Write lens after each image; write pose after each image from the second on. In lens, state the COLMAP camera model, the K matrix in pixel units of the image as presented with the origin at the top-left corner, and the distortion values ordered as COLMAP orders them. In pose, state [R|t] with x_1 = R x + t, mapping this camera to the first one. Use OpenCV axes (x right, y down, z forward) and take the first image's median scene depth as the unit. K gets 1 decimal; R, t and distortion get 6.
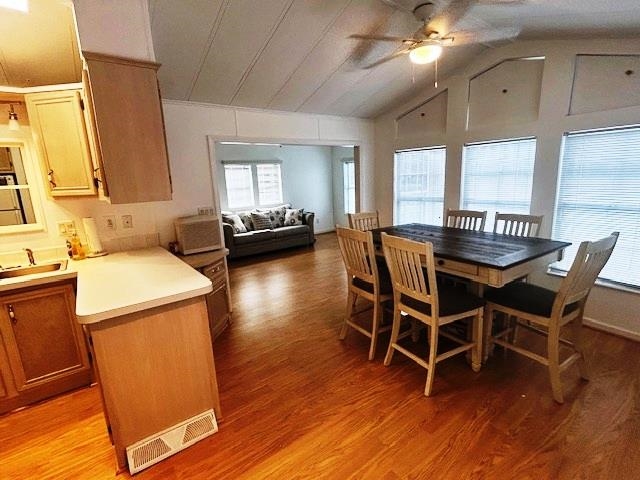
lens RADIAL K [[314.7, 0, 321.8], [0, 314.7, 240.2], [0, 0, 1]] dist [0.005817, -0.001668]
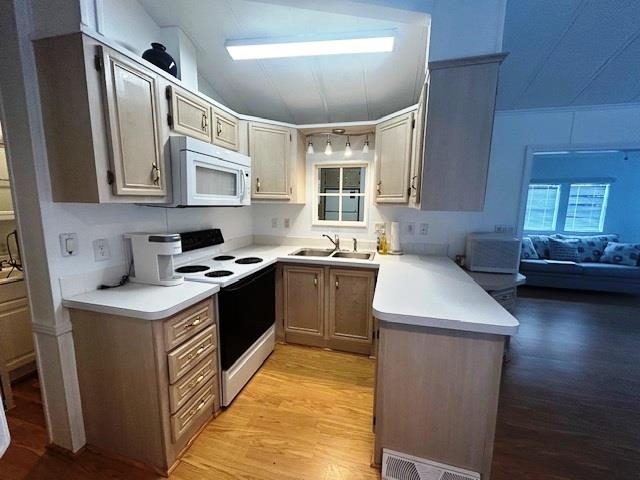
lens RADIAL K [[257.6, 0, 317.7], [0, 257.6, 240.0], [0, 0, 1]] dist [0.003303, -0.000557]
pose [[0.603612, 0.163961, -0.780236, -0.116829], [-0.192603, 0.979628, 0.056859, -0.001143], [0.773664, 0.115955, 0.622895, 0.135409]]
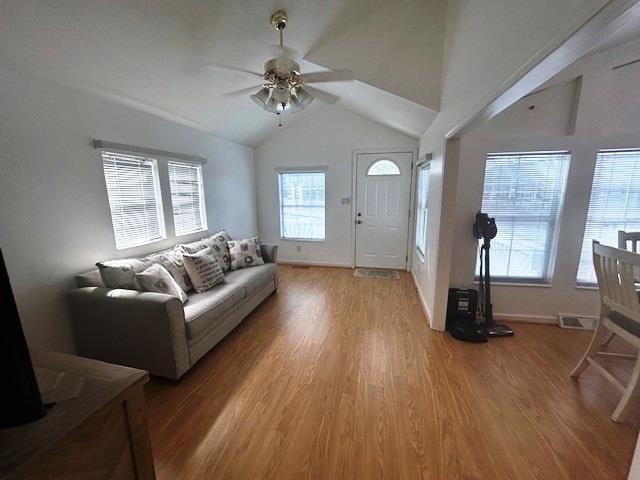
lens RADIAL K [[257.6, 0, 314.3], [0, 257.6, 238.5], [0, 0, 1]] dist [0.003303, -0.000557]
pose [[0.770753, -0.082757, 0.631737, -0.698374], [0.106723, 0.994289, 0.000043, -0.200432], [-0.628133, 0.067387, 0.775183, 1.218183]]
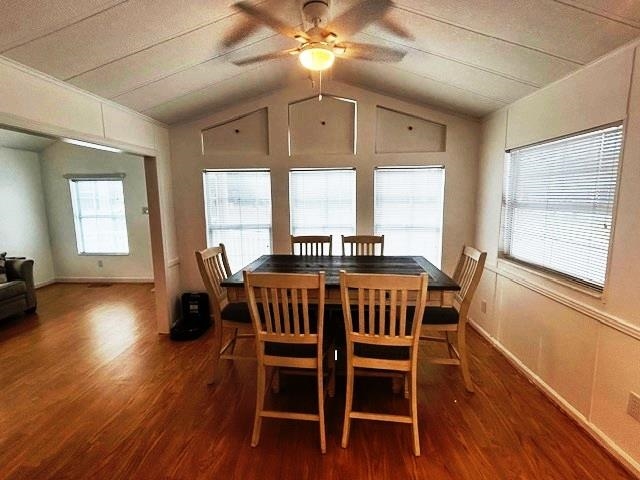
lens RADIAL K [[314.7, 0, 320.3], [0, 314.7, 240.1], [0, 0, 1]] dist [0.005817, -0.001668]
pose [[0.631202, -0.077496, 0.771737, -0.322630], [0.141825, 0.989752, -0.016610, -0.073783], [-0.762542, 0.119936, 0.635724, 0.433253]]
